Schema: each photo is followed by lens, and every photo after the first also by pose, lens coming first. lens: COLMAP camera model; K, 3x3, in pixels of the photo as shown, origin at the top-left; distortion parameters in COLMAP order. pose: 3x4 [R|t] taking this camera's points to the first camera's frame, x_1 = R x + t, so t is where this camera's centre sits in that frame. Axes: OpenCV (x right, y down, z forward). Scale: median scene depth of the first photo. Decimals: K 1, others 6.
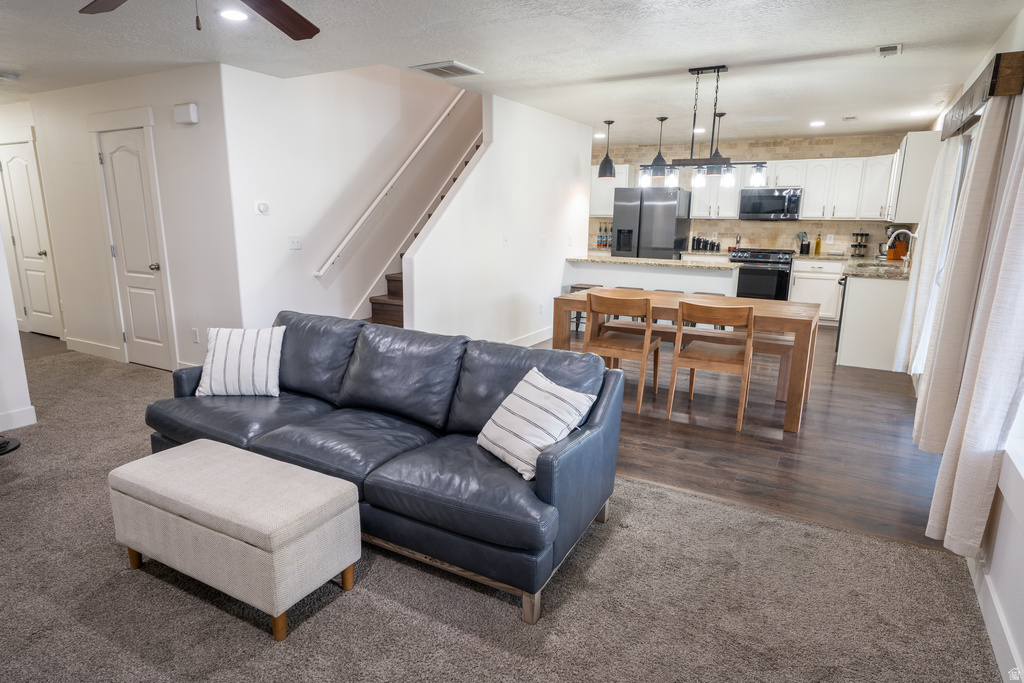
lens RADIAL K [[586.0, 0, 512.0], [0, 586.0, 341.5], [0, 0, 1]] dist [0.036932, -0.000122]
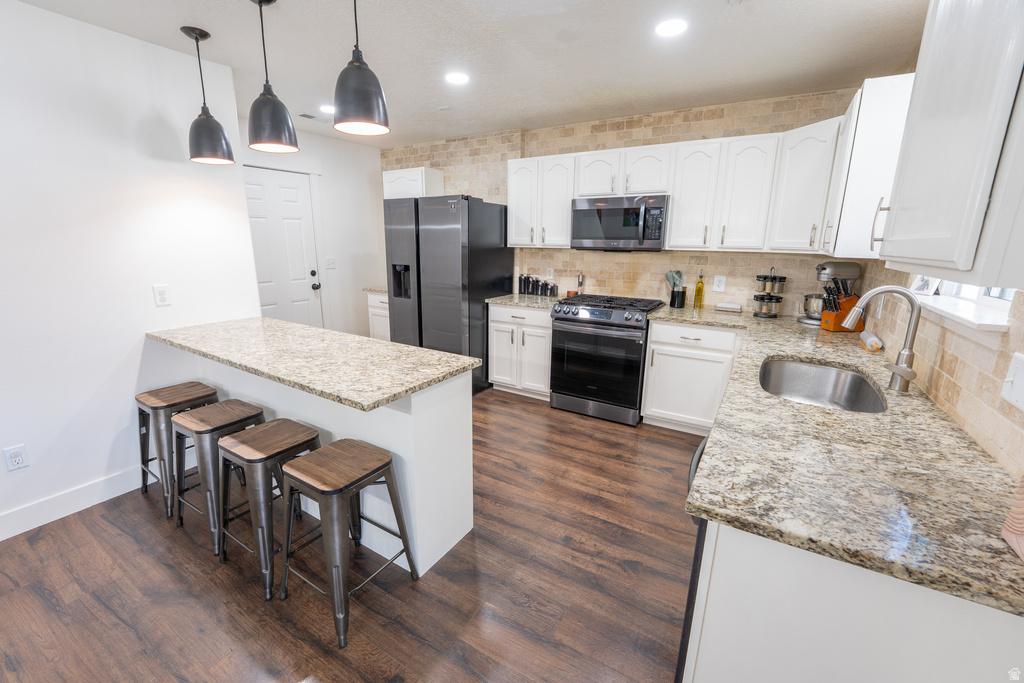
lens RADIAL K [[418.2, 0, 495.3], [0, 418.2, 346.1], [0, 0, 1]] dist [-0.016682, -0.000045]
pose [[0.998827, 0.008611, -0.047654, 0.340171], [-0.007259, 0.999568, 0.028472, -0.122879], [0.047878, -0.028093, 0.998458, 0.584570]]
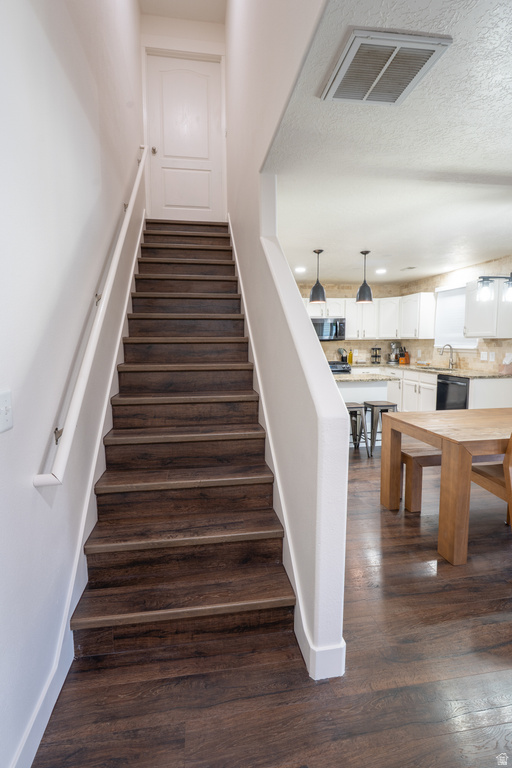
lens RADIAL K [[369.9, 0, 256.0], [0, 369.9, 384.0], [0, 0, 1]] dist [-0.000451, -0.000036]
pose [[0.780679, -0.092027, 0.618120, -0.235339], [0.151933, 0.987371, -0.044887, -0.094049], [-0.606183, 0.128955, 0.784801, 0.449091]]
